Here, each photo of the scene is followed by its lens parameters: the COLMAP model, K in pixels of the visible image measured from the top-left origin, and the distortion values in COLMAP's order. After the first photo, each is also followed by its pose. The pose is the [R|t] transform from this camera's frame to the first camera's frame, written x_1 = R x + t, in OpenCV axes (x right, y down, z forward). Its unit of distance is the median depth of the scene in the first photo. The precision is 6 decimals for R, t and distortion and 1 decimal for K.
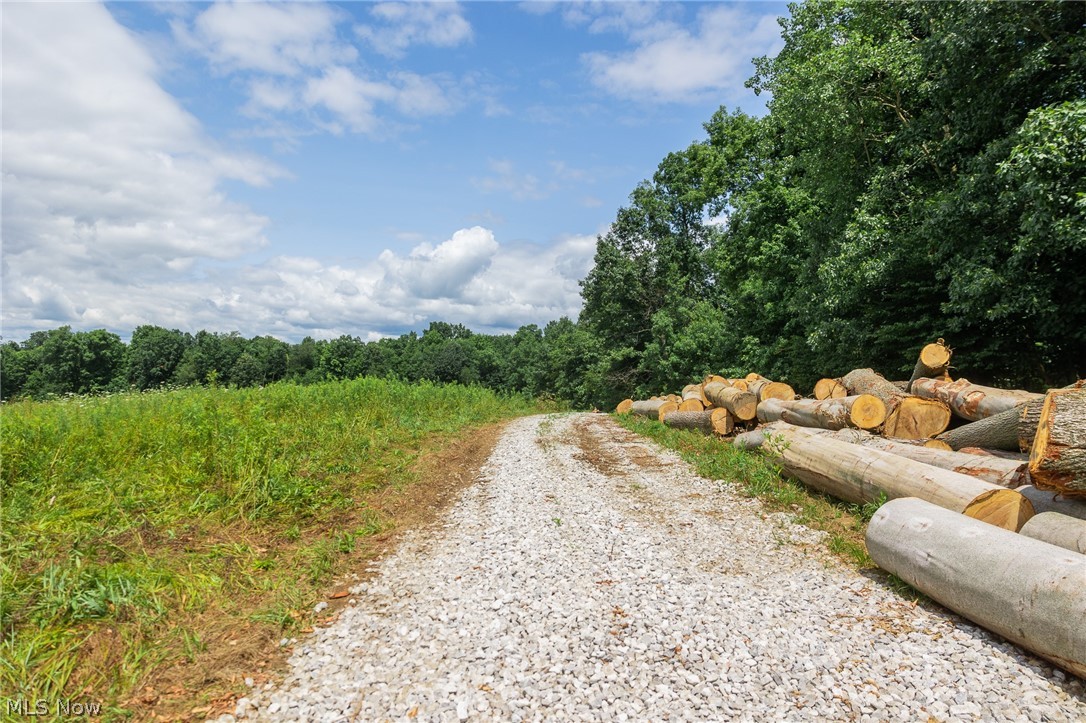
lens RADIAL K [[721.9, 0, 543.6], [0, 721.9, 382.3], [0, 0, 1]] dist [-0.006010, 0.005977]
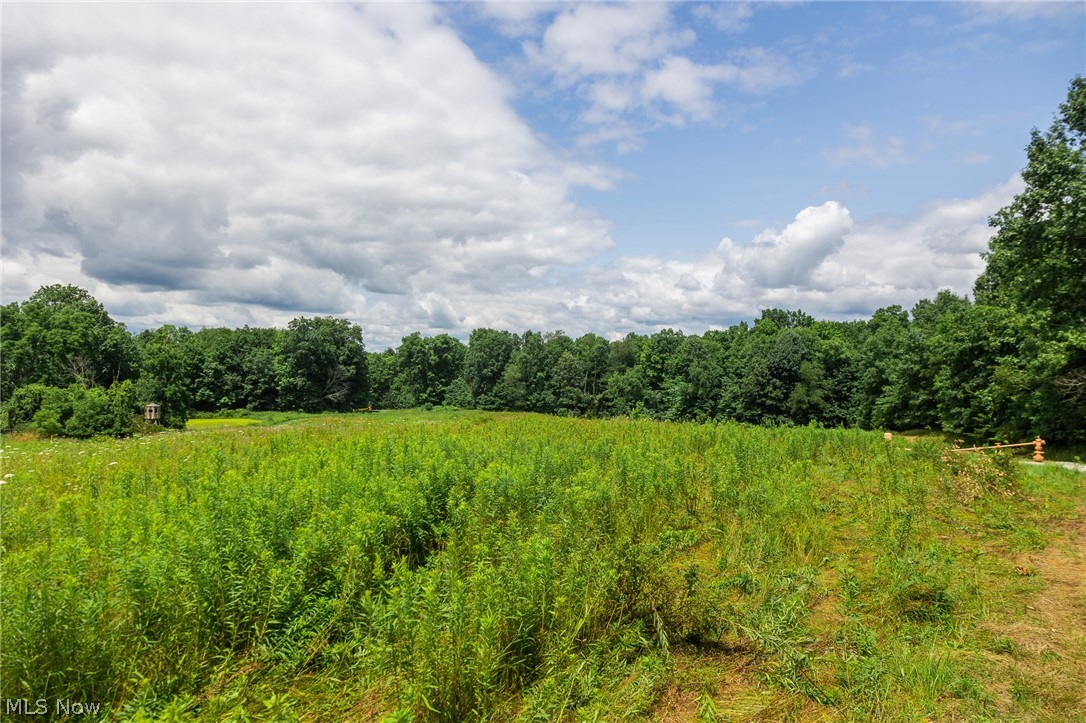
lens RADIAL K [[721.9, 0, 530.3], [0, 721.9, 413.3], [0, 0, 1]] dist [-0.006010, 0.005977]
pose [[0.884971, 0.009901, -0.465540, -0.000402], [0.013626, 0.998795, 0.047145, -0.000837], [0.465446, -0.048066, 0.883770, 0.021004]]
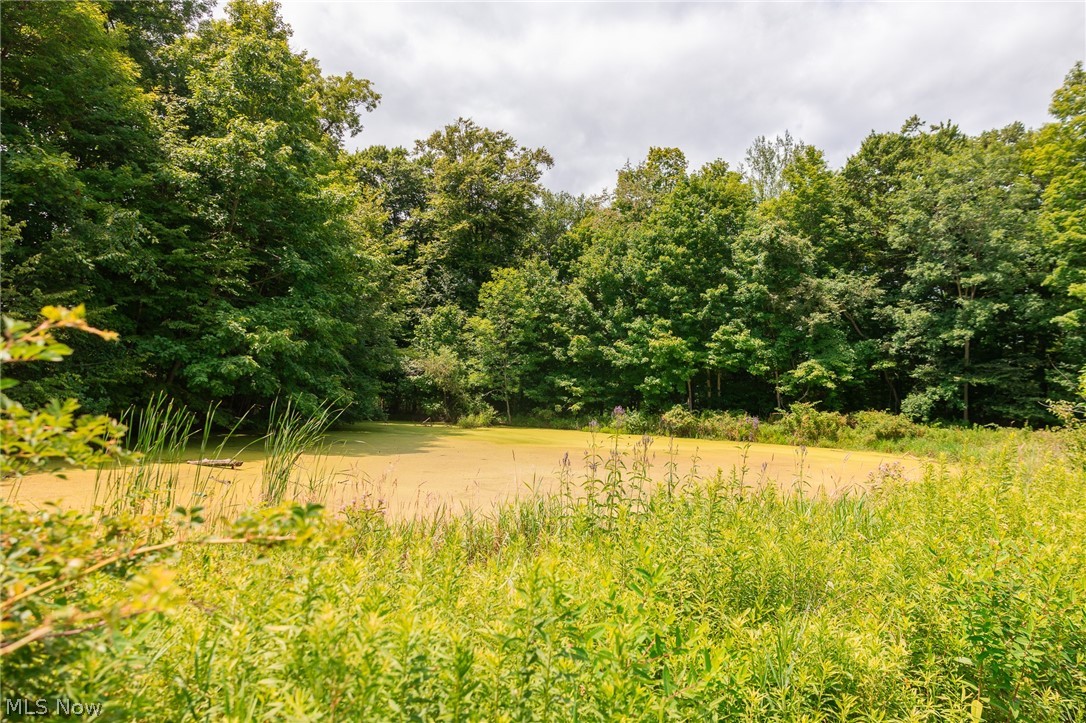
lens RADIAL K [[721.9, 0, 533.7], [0, 721.9, 358.7], [0, 0, 1]] dist [-0.006010, 0.005977]
pose [[0.154820, -0.067475, -0.985636, -0.094511], [-0.039480, 0.996445, -0.074416, 0.005468], [0.987154, 0.050434, 0.151606, 0.106770]]
